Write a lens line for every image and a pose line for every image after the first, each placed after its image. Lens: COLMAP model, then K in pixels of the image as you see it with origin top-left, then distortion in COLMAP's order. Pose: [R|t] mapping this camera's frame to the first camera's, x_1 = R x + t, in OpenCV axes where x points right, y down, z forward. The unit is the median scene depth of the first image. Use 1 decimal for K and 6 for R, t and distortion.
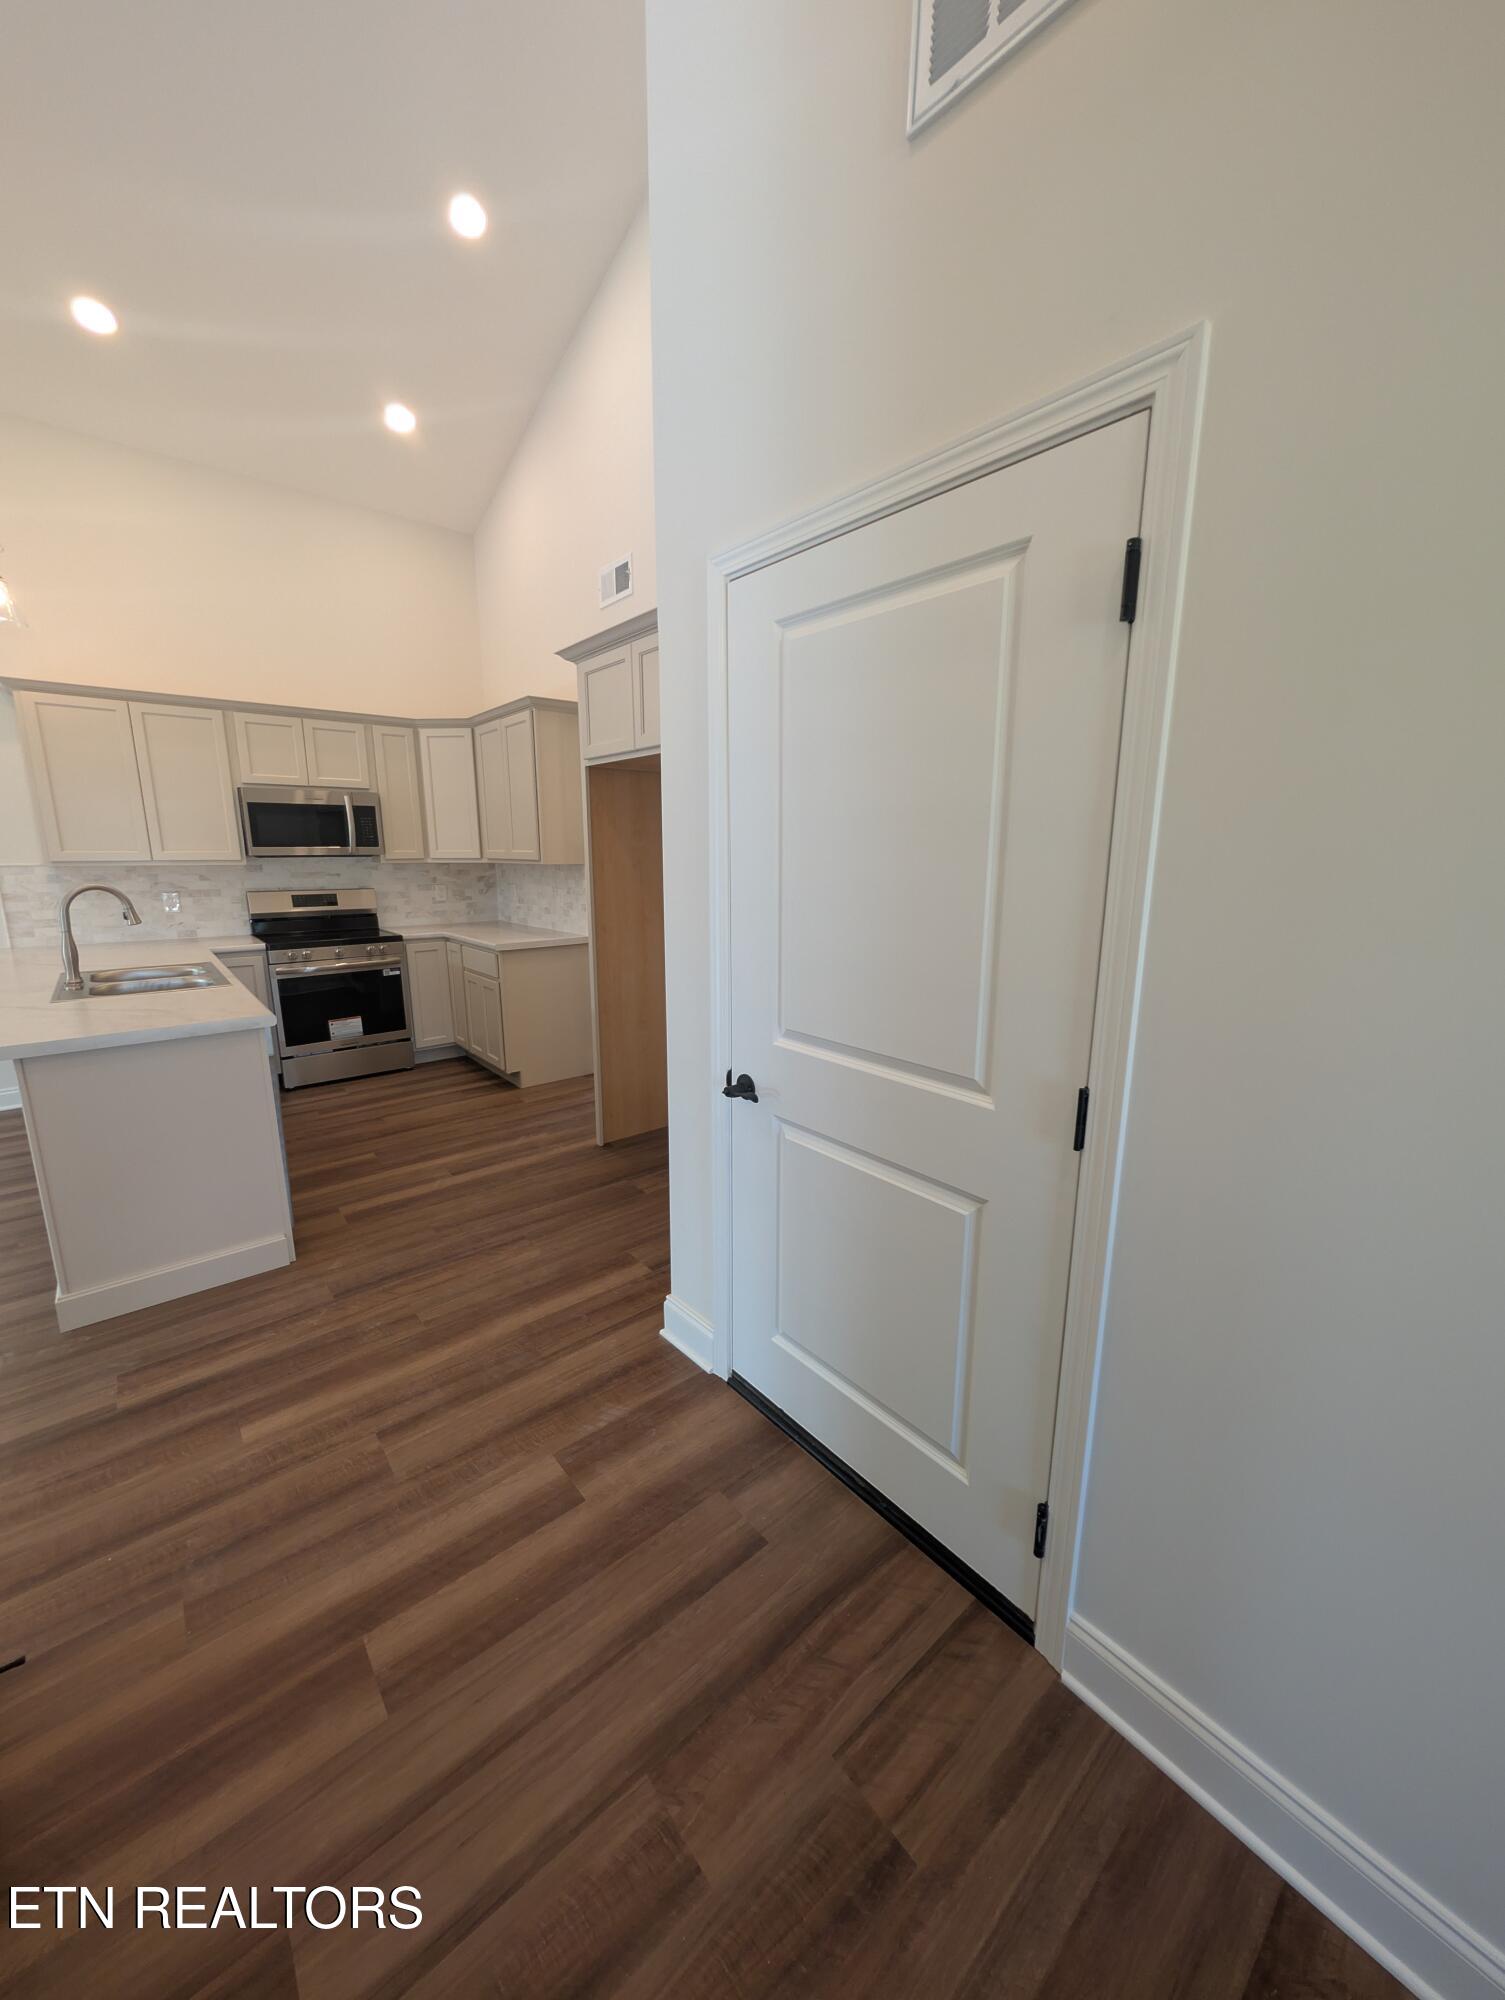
lens RADIAL K [[752.1, 0, 748.8], [0, 752.1, 1002.7], [0, 0, 1]] dist [-0.000878, 0.000716]
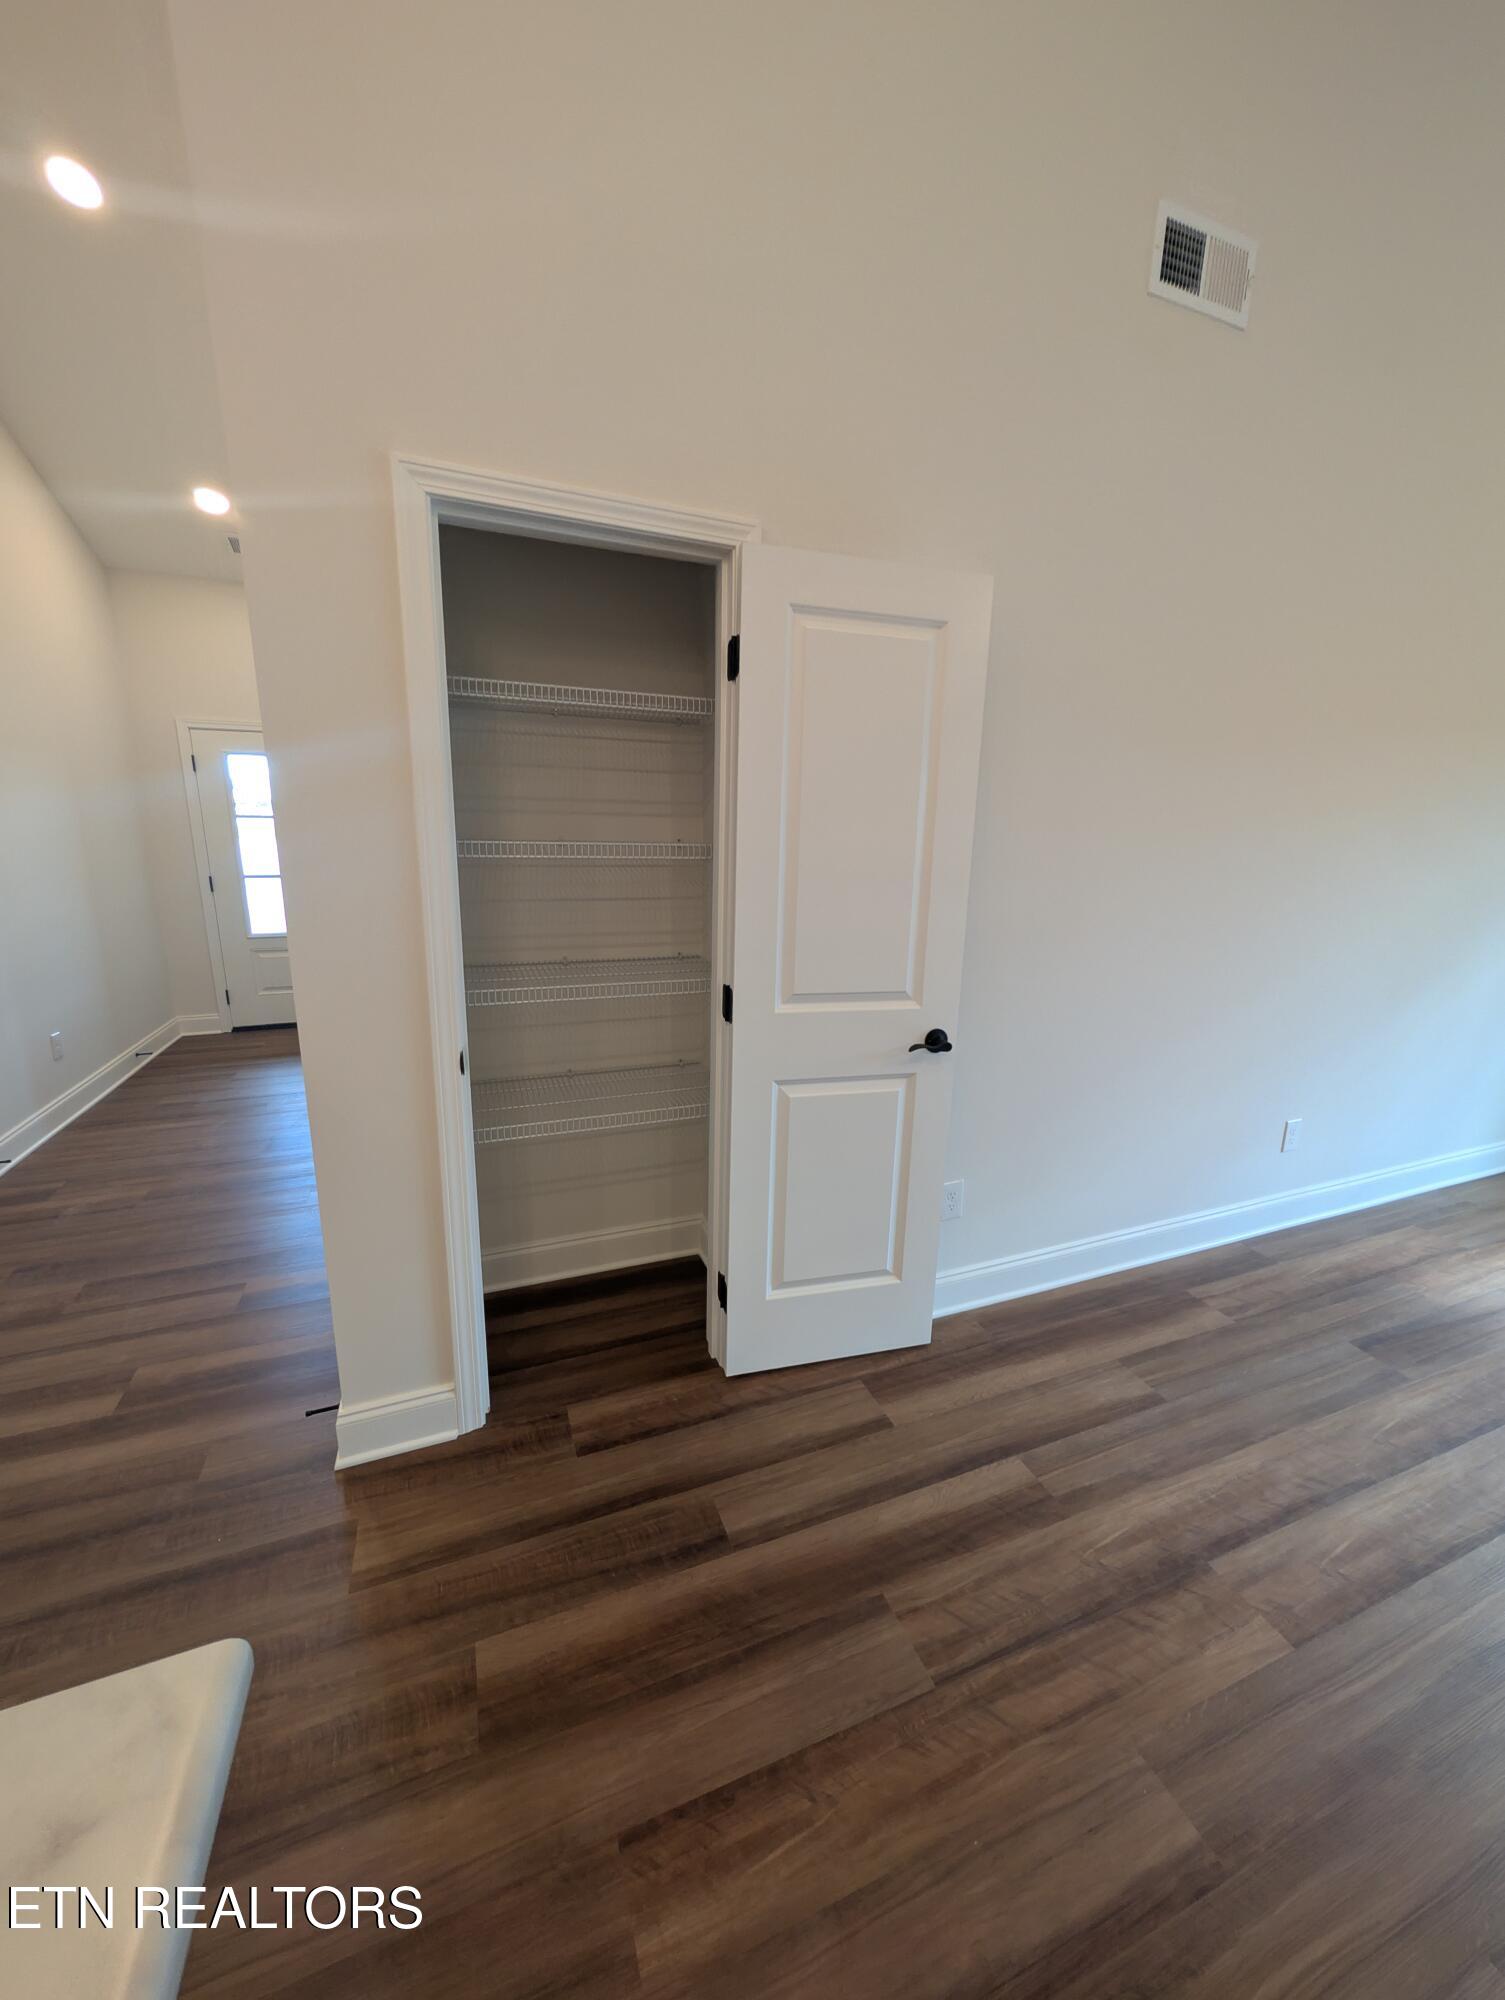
lens RADIAL K [[752.1, 0, 748.8], [0, 752.1, 1002.7], [0, 0, 1]] dist [-0.000878, 0.000716]
pose [[-0.947275, -0.087593, 0.308218, -1.017772], [0.046897, 0.913652, 0.403784, -0.153965], [-0.316972, 0.396949, -0.861371, 0.797036]]
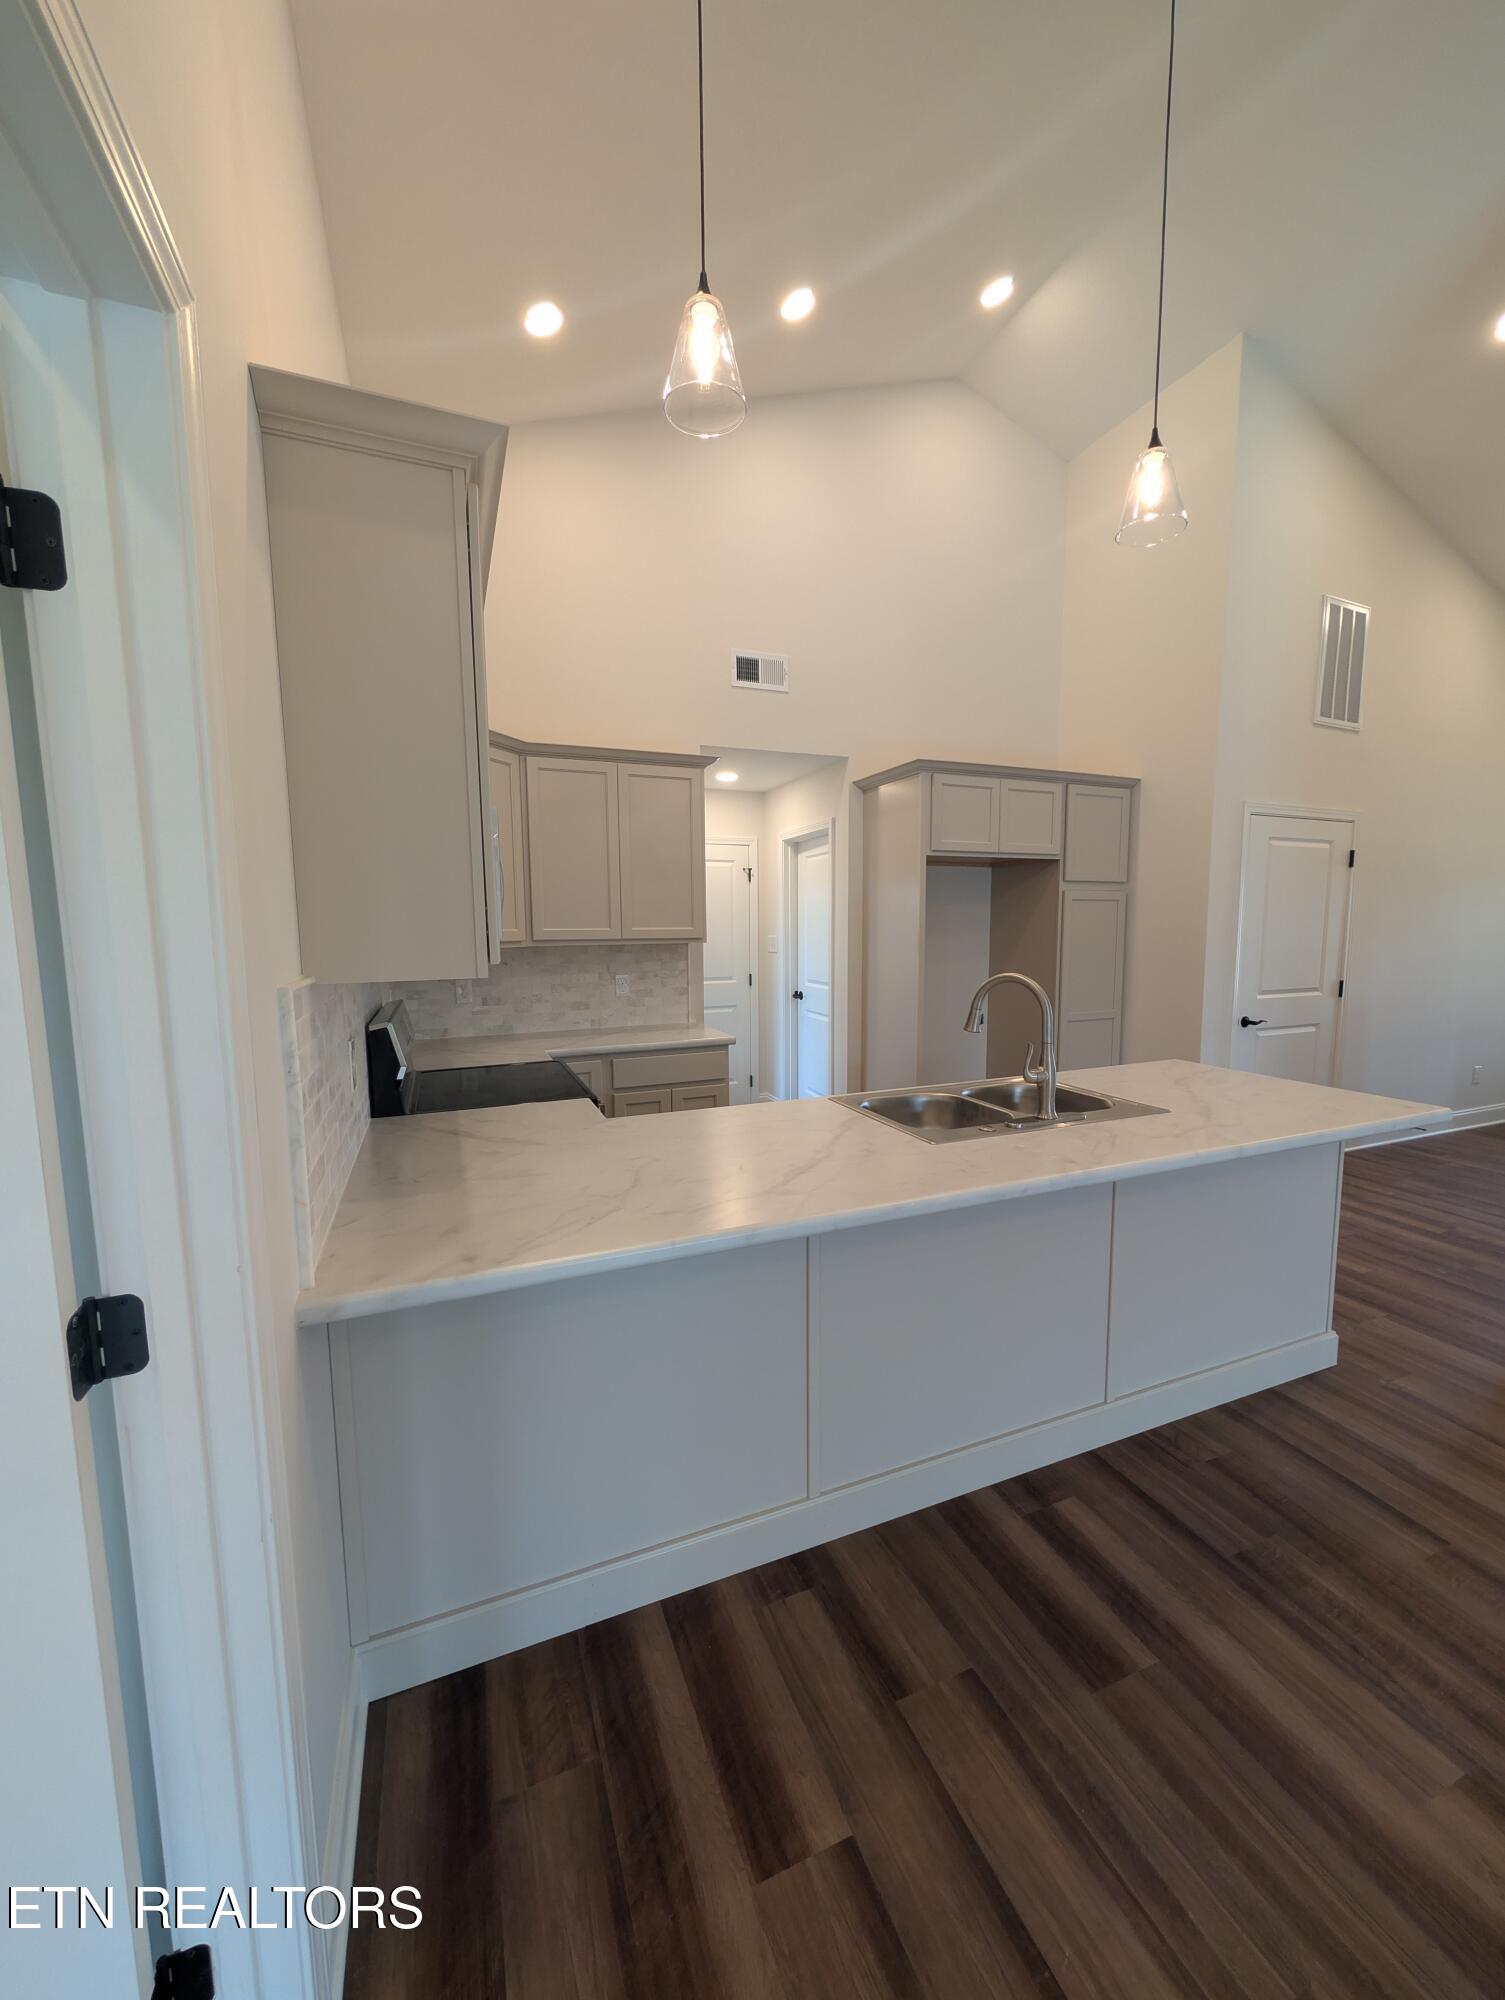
lens RADIAL K [[752.1, 0, 748.8], [0, 752.1, 1002.7], [0, 0, 1]] dist [-0.000878, 0.000716]
pose [[0.304656, -0.101861, 0.947000, -1.849306], [0.200077, 0.978925, 0.040929, -0.240311], [-0.931211, 0.177003, 0.318615, 1.167927]]
